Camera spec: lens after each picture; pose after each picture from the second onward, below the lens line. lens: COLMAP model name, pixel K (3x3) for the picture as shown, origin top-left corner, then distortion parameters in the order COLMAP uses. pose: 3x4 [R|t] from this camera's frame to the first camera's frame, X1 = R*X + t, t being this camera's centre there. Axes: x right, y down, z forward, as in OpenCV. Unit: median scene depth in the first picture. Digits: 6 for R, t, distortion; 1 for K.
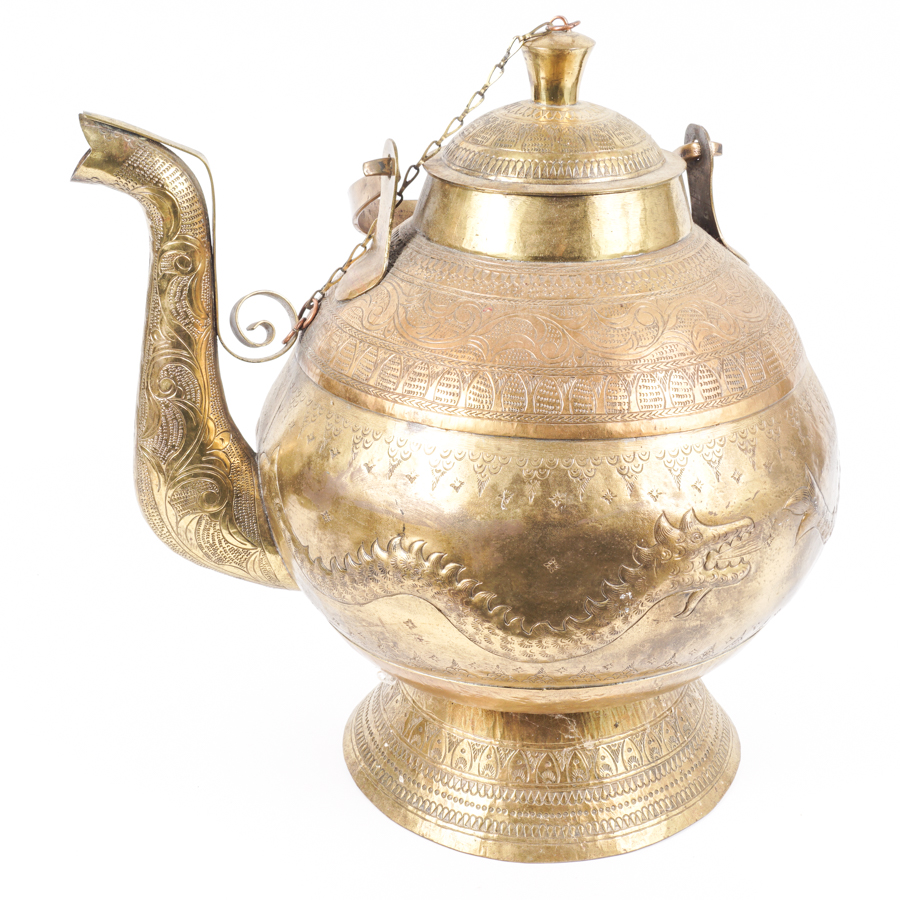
lens RADIAL K [[2055.5, 0, 450.0], [0, 2055.5, 450.0], [0, 0, 1]] dist [-0.012258, 0.070547]
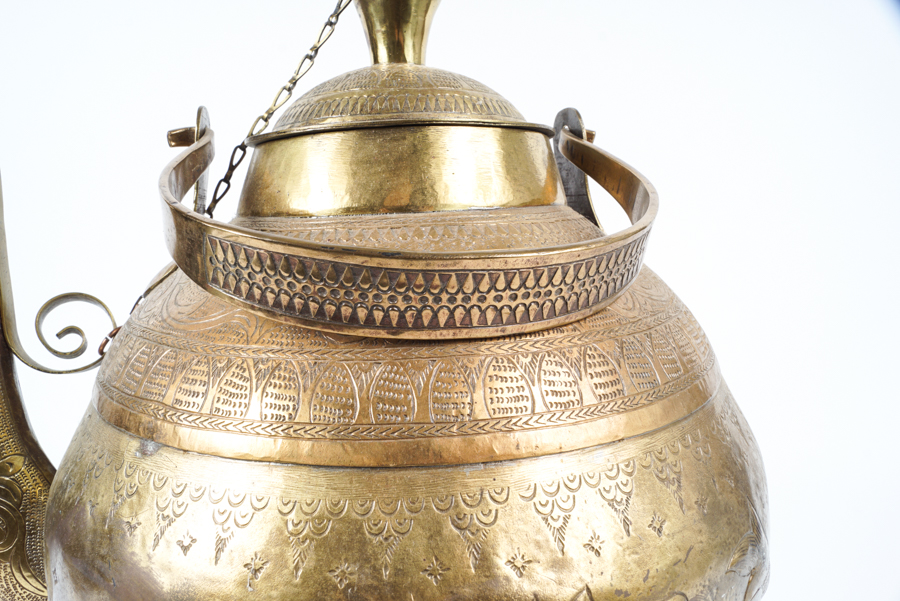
lens RADIAL K [[671.9, 0, 450.0], [0, 671.9, 300.5], [0, 0, 1]] dist [-0.104832, 0.009556]
pose [[0.997143, -0.027062, -0.070524, 0.094379], [0.008452, 0.967732, -0.251842, -0.002992], [0.075063, 0.250526, 0.965195, 0.795654]]
